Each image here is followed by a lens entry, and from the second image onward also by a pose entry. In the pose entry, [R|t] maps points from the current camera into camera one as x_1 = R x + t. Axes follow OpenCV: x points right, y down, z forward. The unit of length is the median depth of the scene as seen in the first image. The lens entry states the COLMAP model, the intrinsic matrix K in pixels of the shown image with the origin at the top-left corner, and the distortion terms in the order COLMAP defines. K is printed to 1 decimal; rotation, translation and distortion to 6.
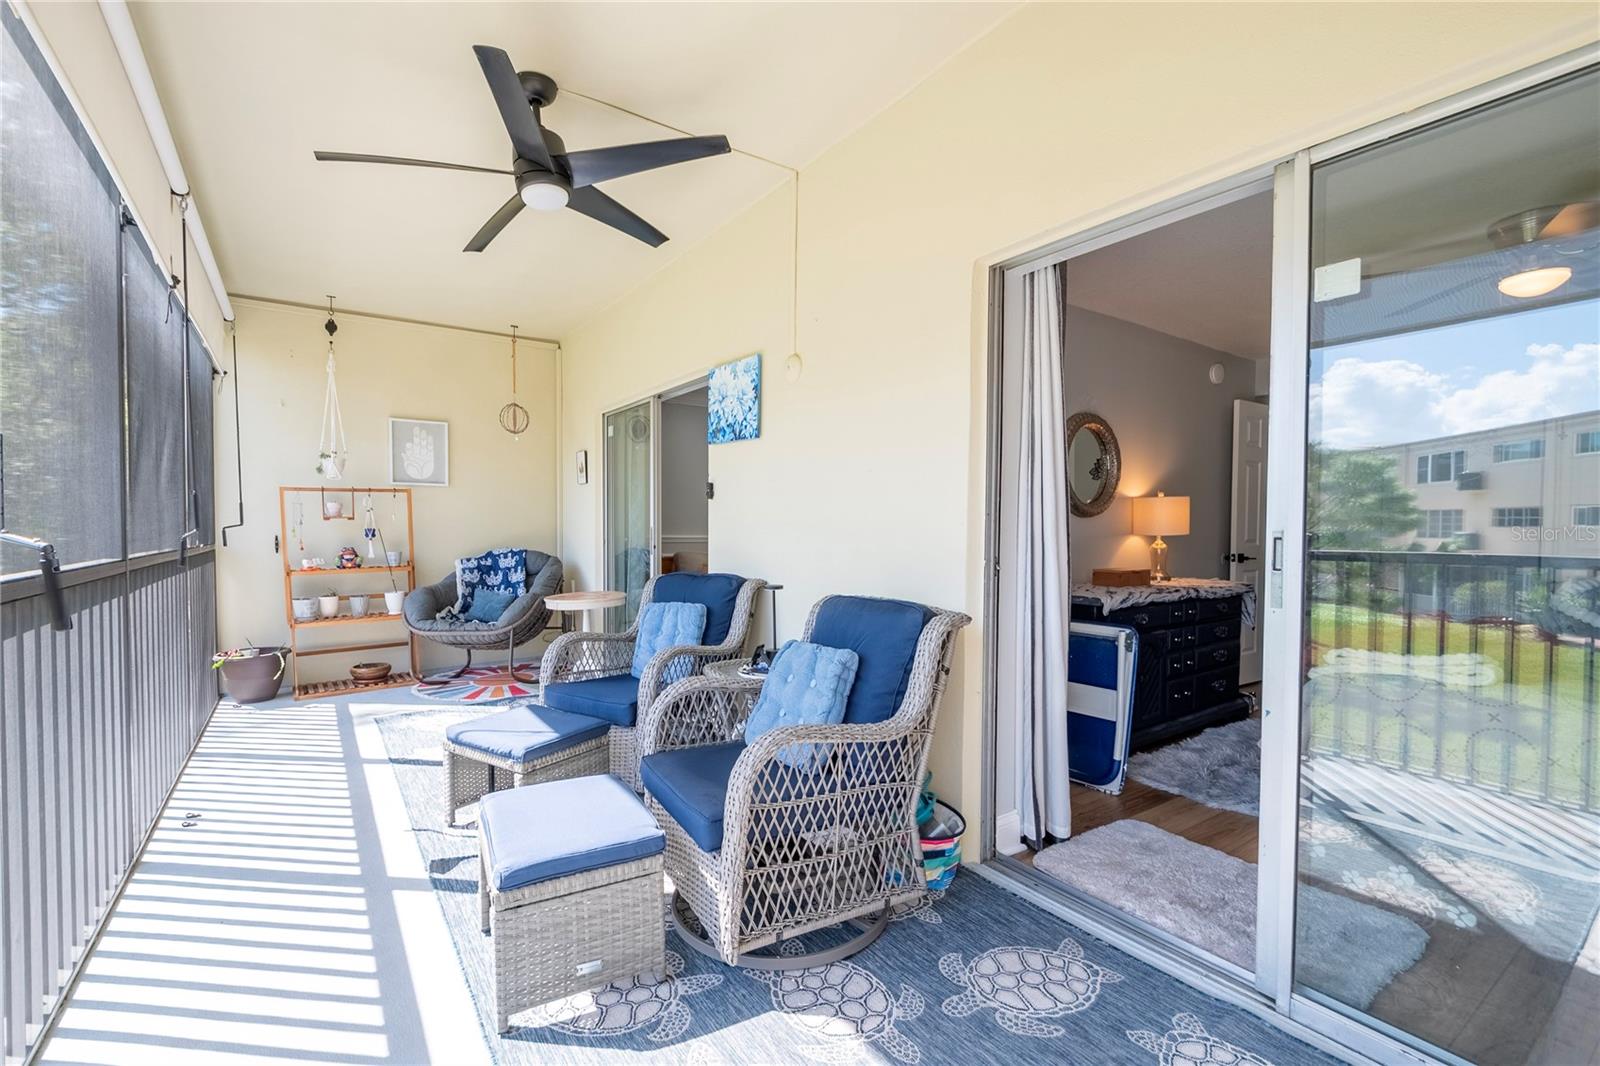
lens RADIAL K [[702.5, 0, 800.0], [0, 702.5, 533.0], [0, 0, 1]] dist [0.000345, -0.000160]
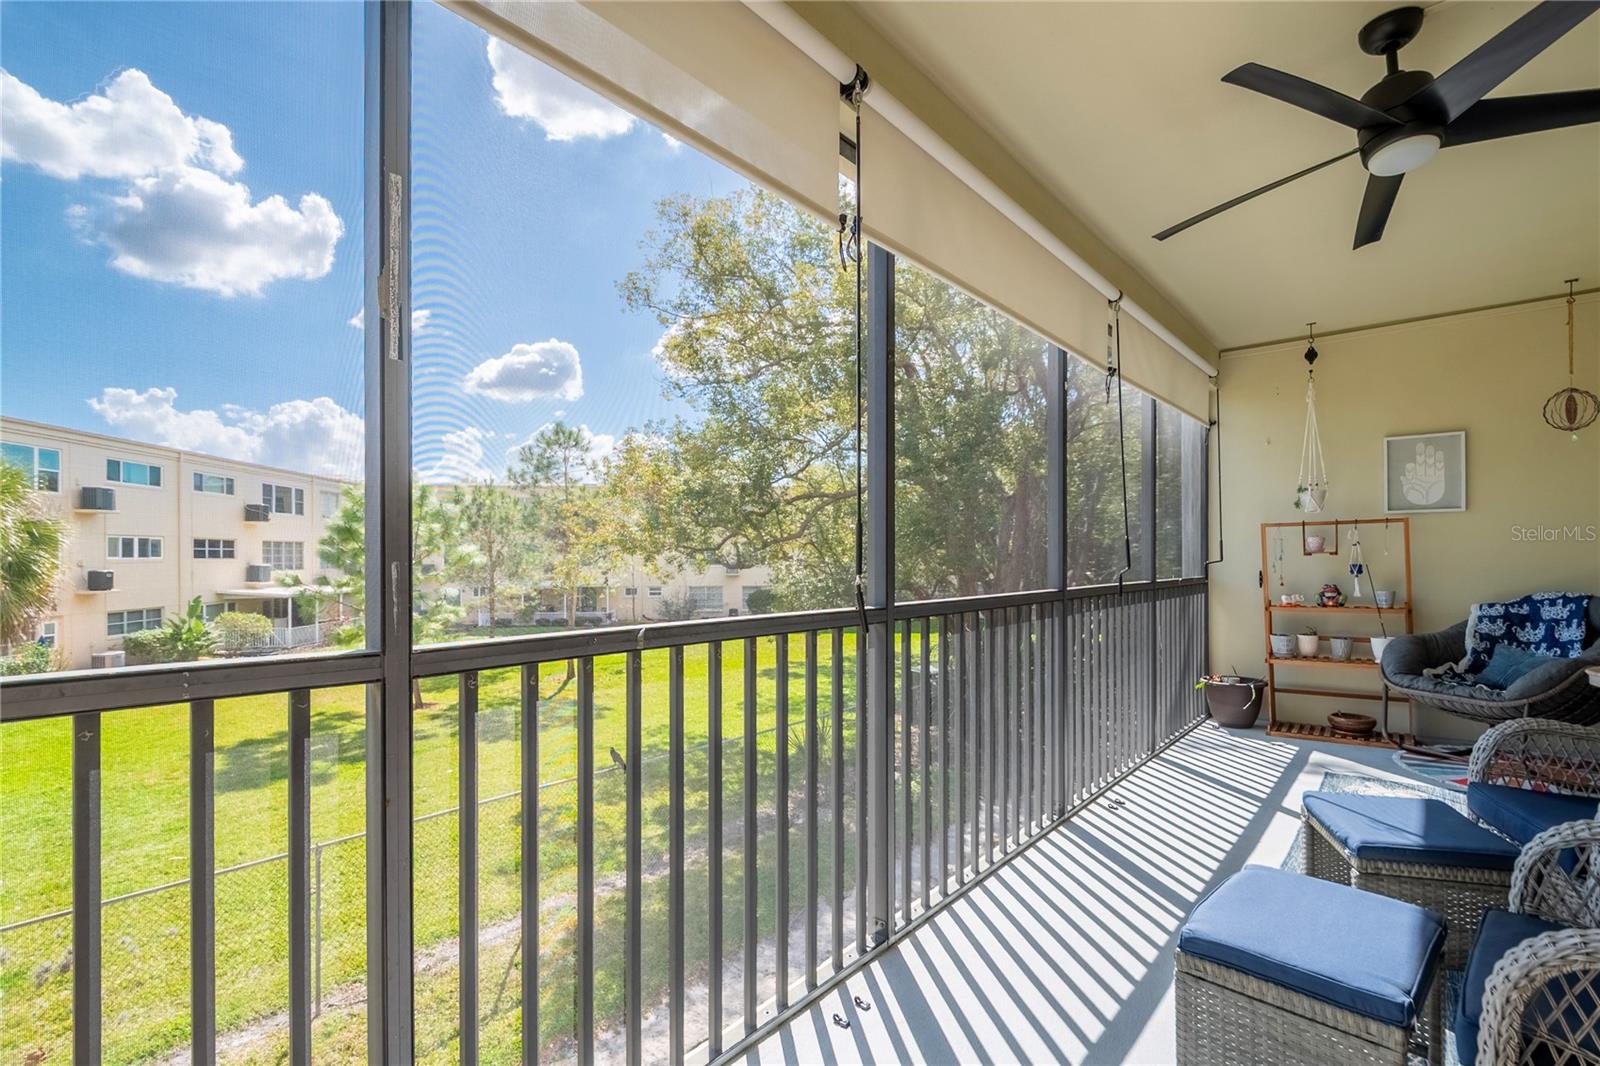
lens RADIAL K [[745.3, 0, 801.4], [0, 745.3, 536.4], [0, 0, 1]] dist [-0.001135, -0.000267]
pose [[0.251303, -0.029807, -0.967449, 0.141433], [-0.004412, 0.999480, -0.031940, -0.008602], [0.967898, 0.012295, 0.251041, 0.069961]]
